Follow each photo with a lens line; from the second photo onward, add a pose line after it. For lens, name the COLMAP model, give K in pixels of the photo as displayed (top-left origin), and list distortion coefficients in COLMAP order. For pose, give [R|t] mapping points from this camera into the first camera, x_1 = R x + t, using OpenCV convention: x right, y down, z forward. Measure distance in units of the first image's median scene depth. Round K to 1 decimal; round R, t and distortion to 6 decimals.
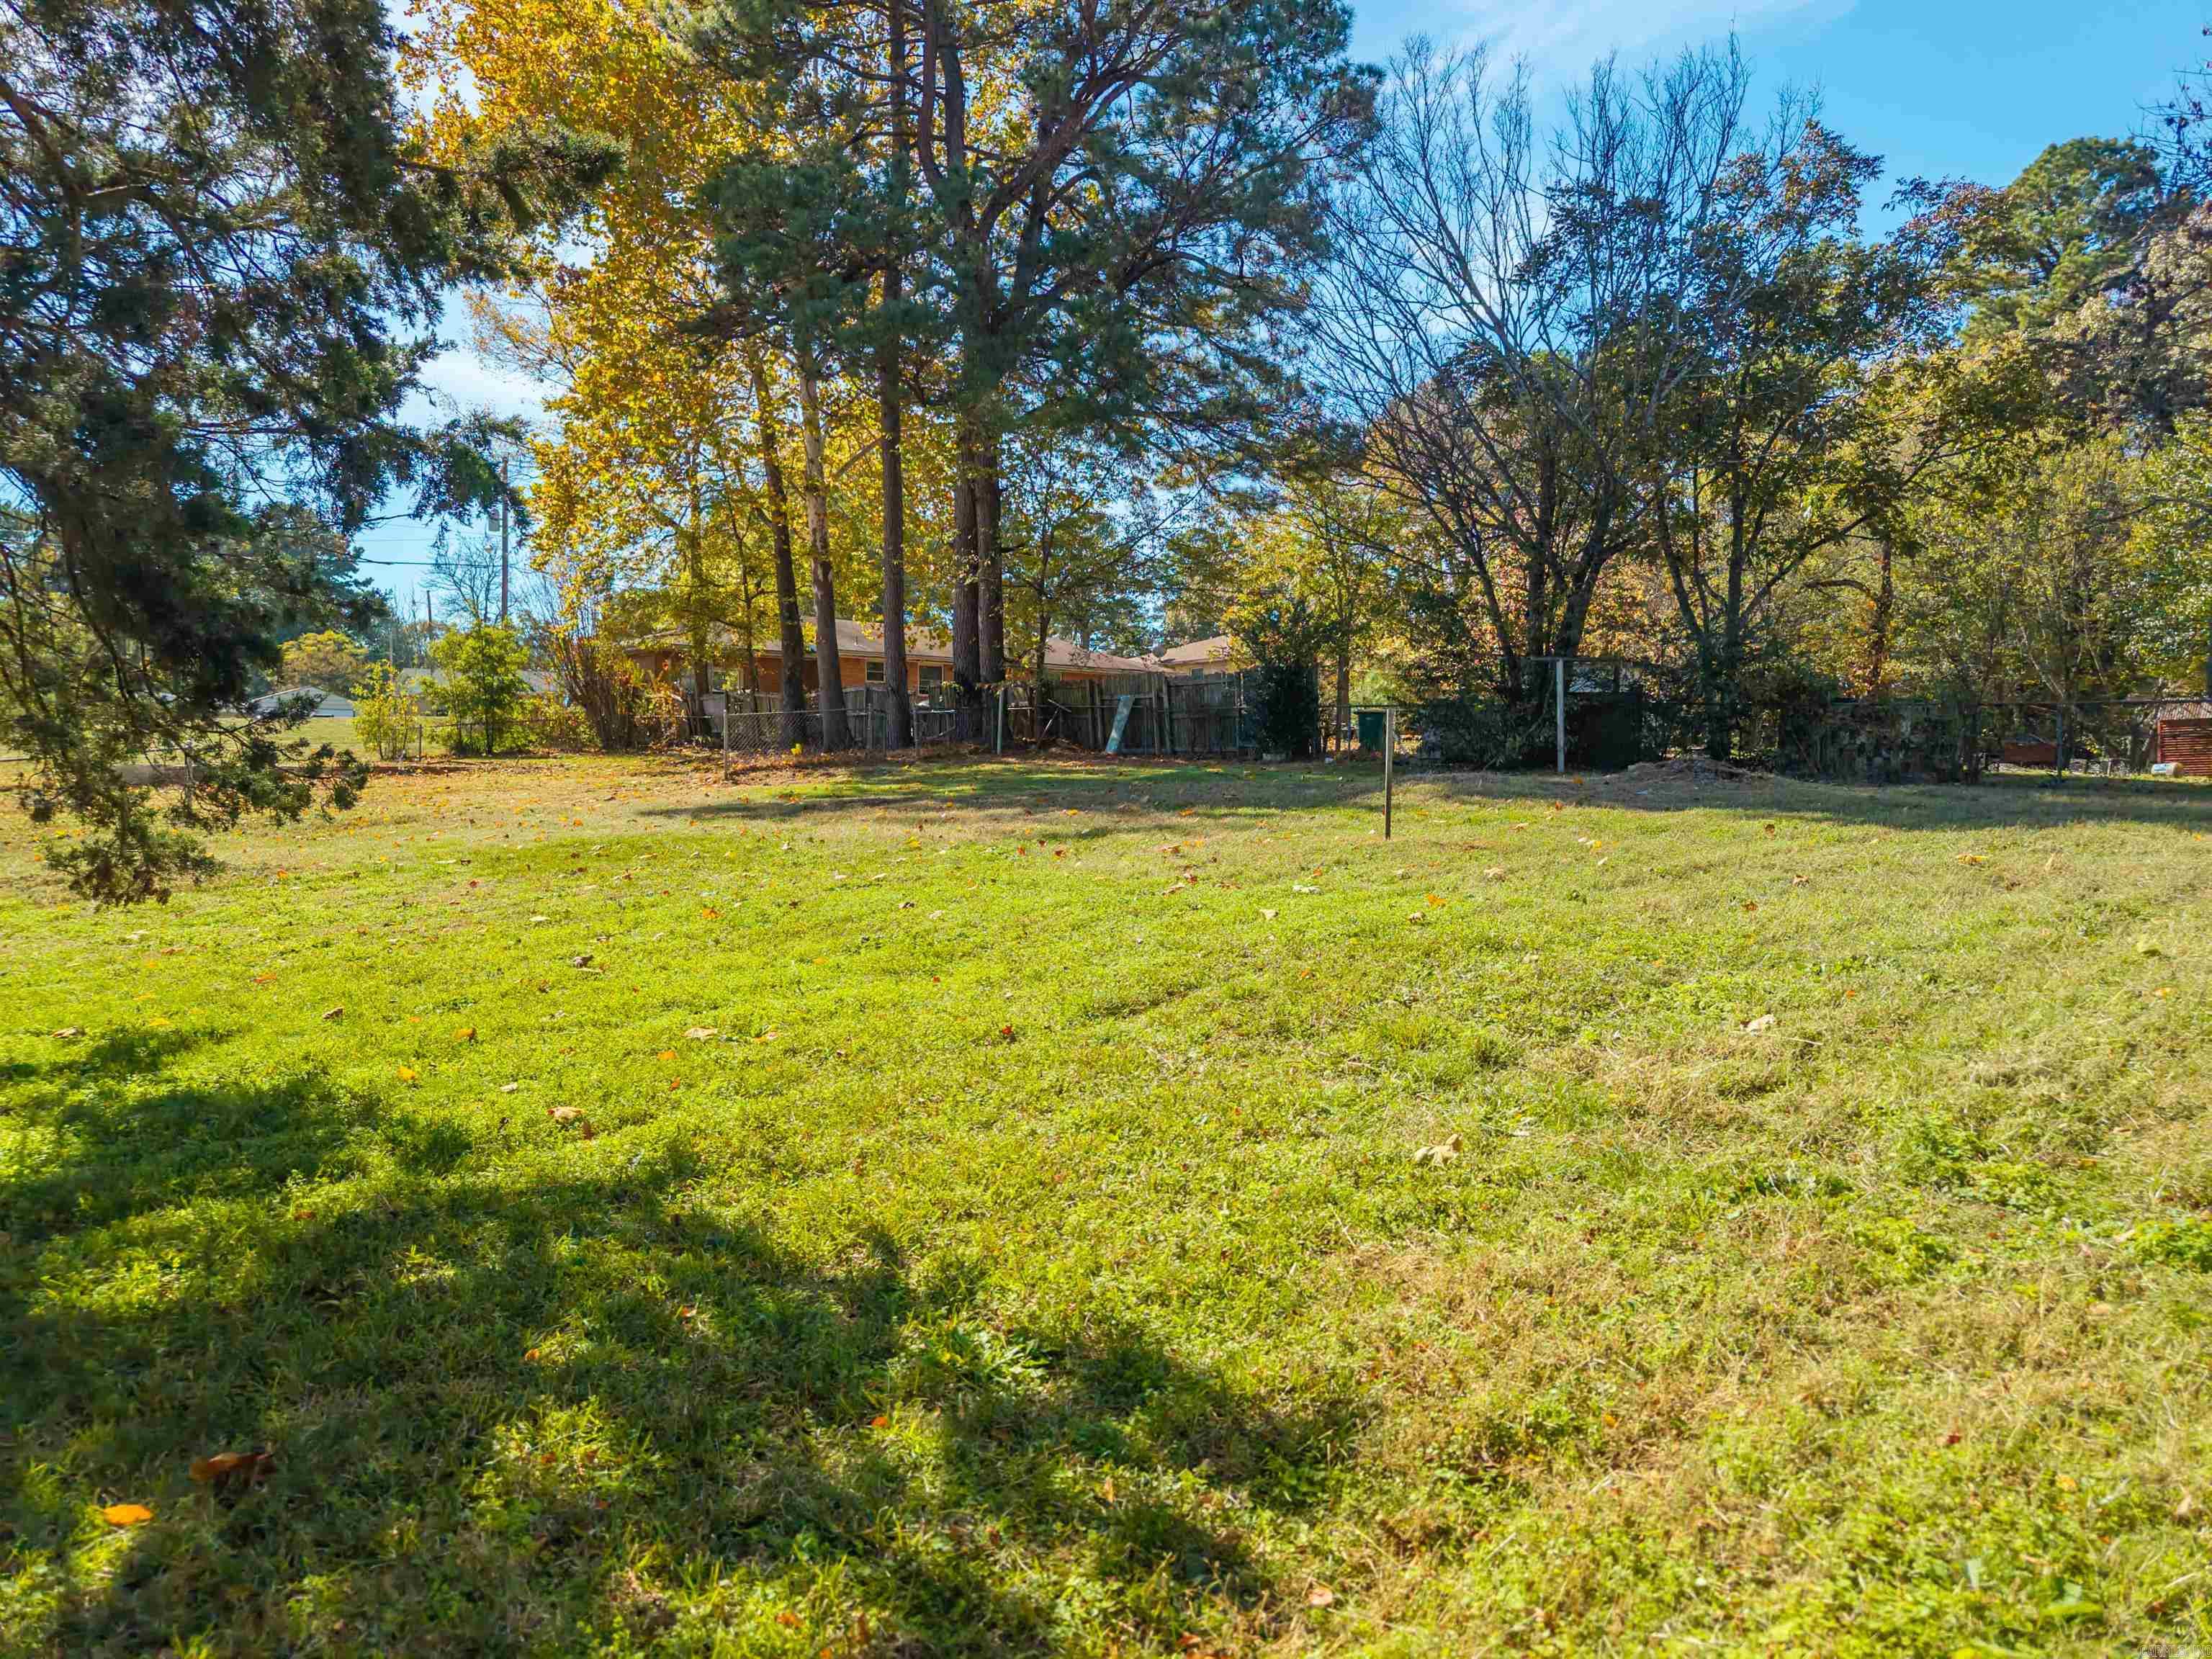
lens RADIAL K [[1444.1, 0, 1093.3], [0, 1444.1, 831.3], [0, 0, 1]] dist [0.004938, -0.003777]
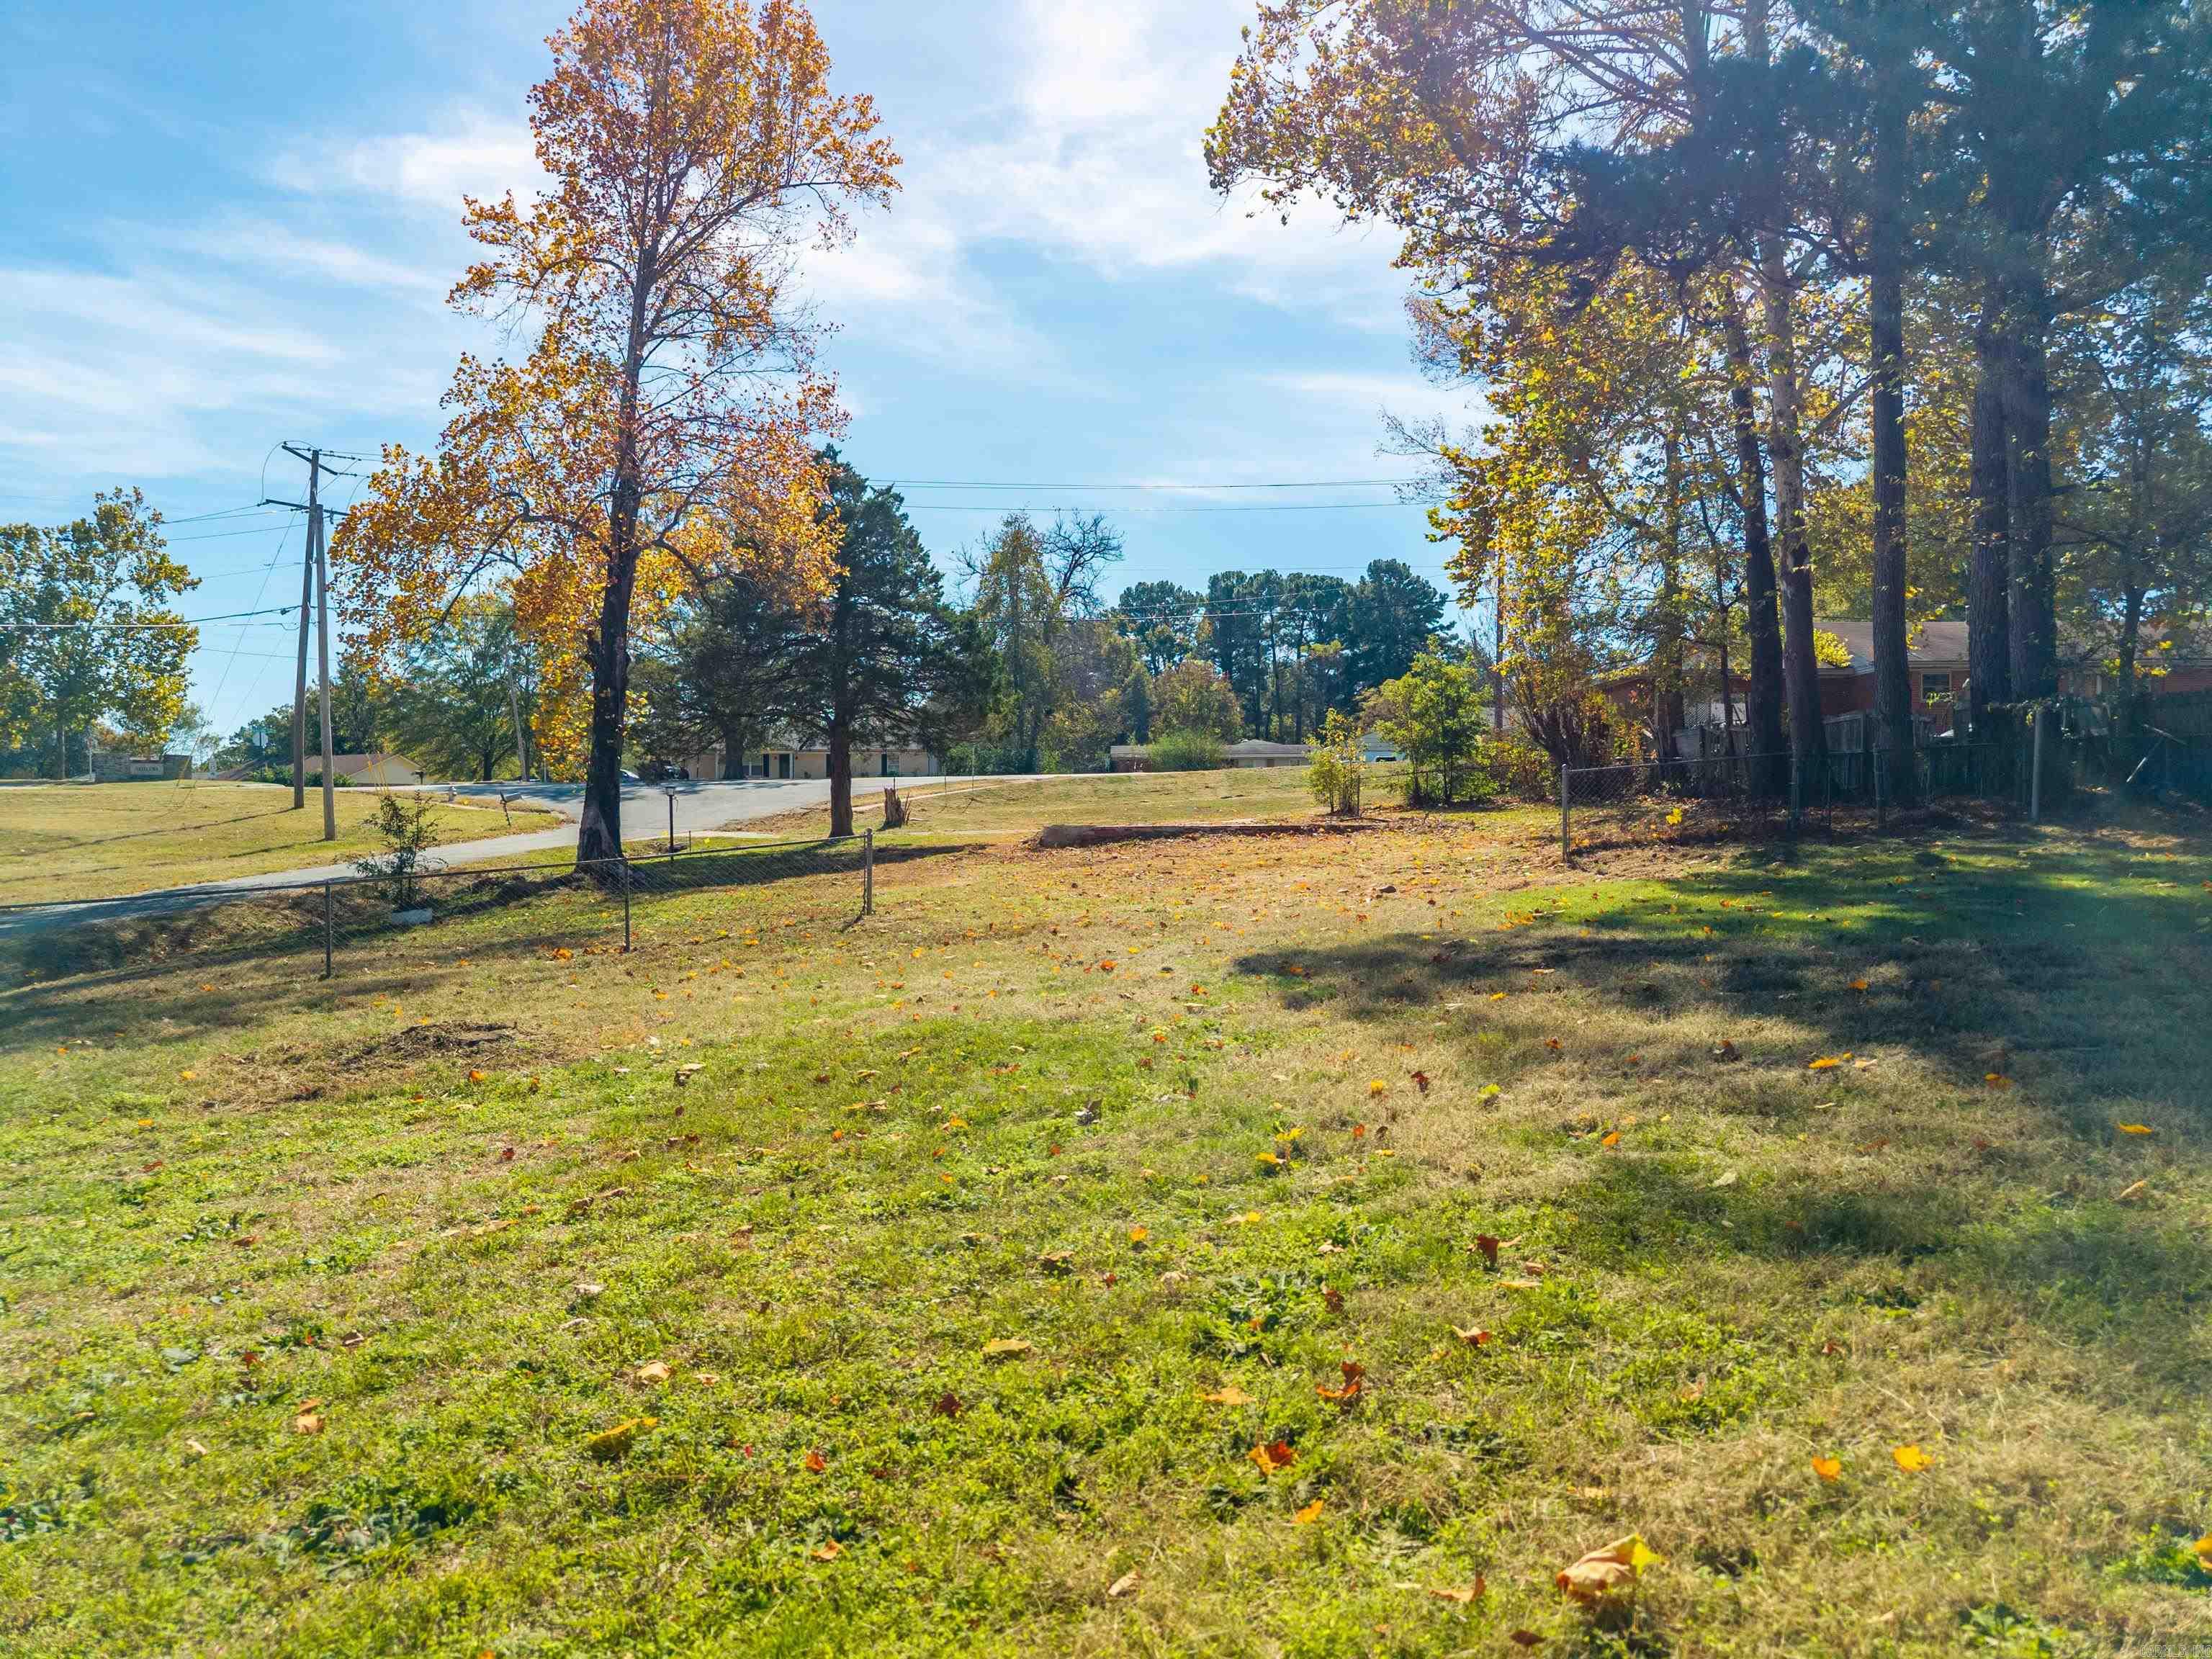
lens RADIAL K [[1444.1, 0, 1093.3], [0, 1444.1, 831.3], [0, 0, 1]] dist [0.004938, -0.003777]
pose [[0.737936, 0.006113, -0.674843, 0.035074], [-0.018754, 0.999759, -0.011451, -0.021681], [0.674610, 0.021106, 0.737873, 0.174162]]
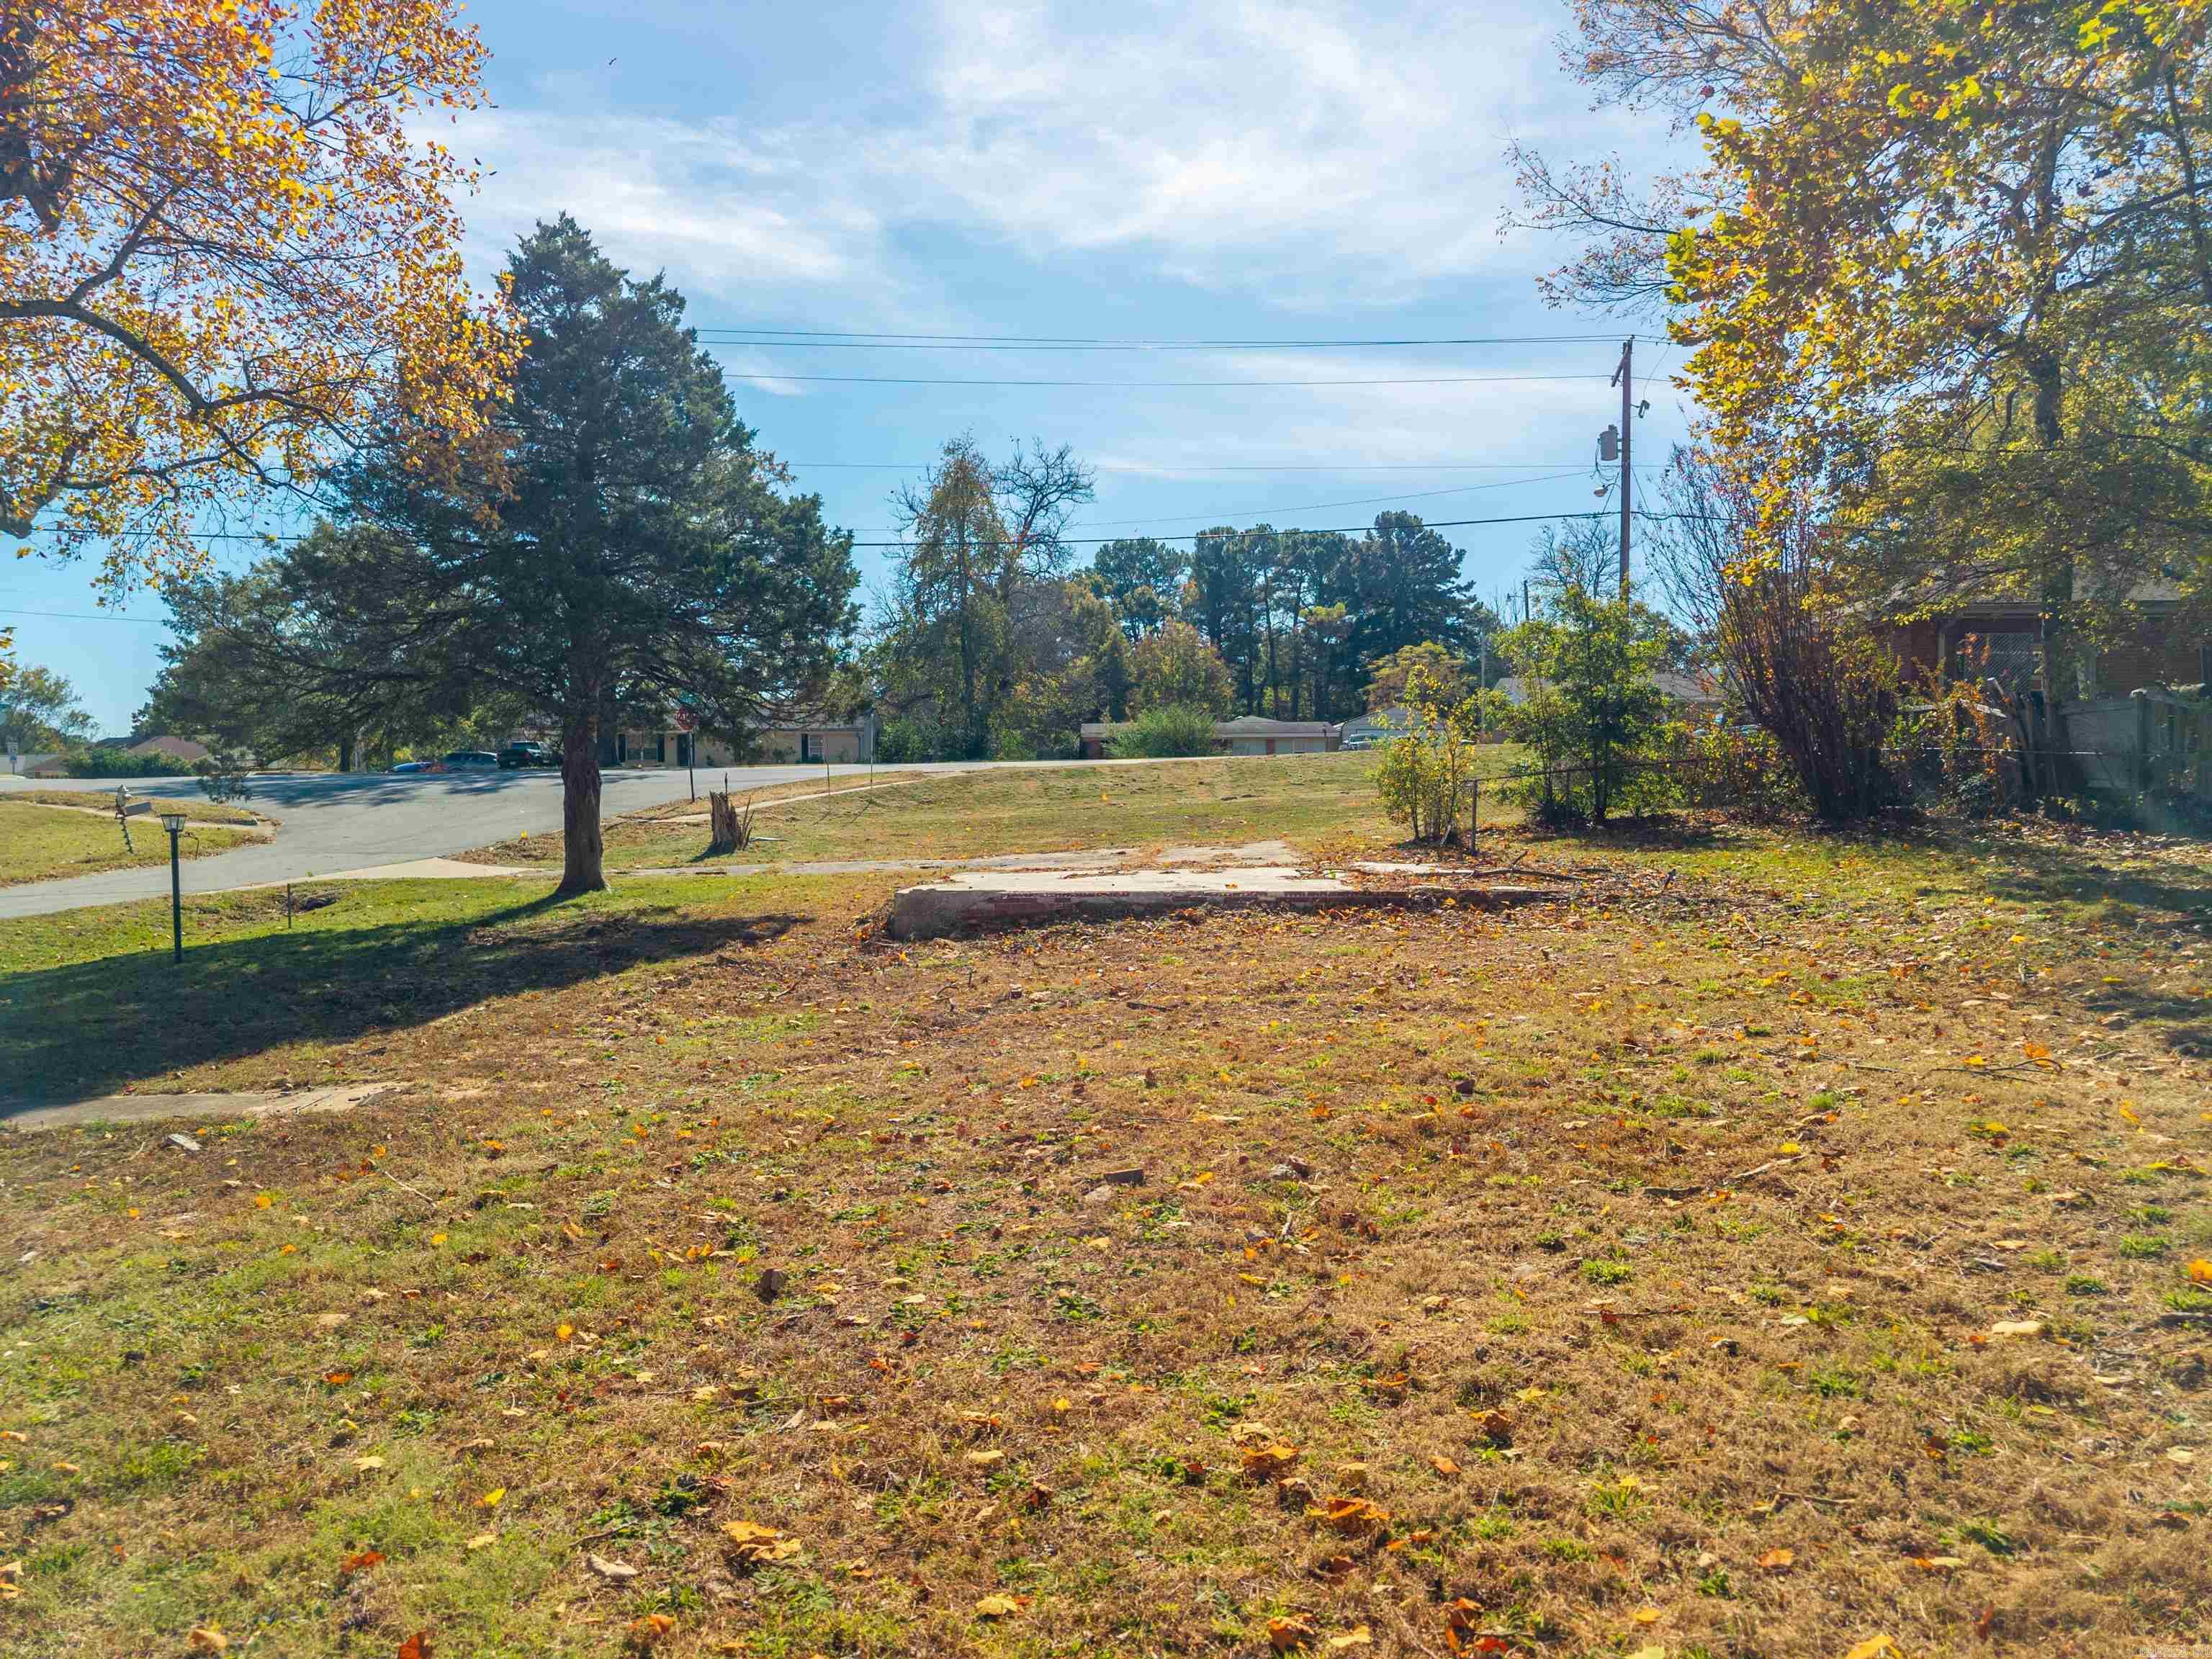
lens RADIAL K [[1444.1, 0, 1093.3], [0, 1444.1, 831.3], [0, 0, 1]] dist [0.004938, -0.003777]
pose [[0.745914, 0.015859, -0.665853, -0.190859], [-0.016711, 0.999847, 0.005094, -0.050036], [0.665833, 0.007327, 0.746065, 0.451689]]
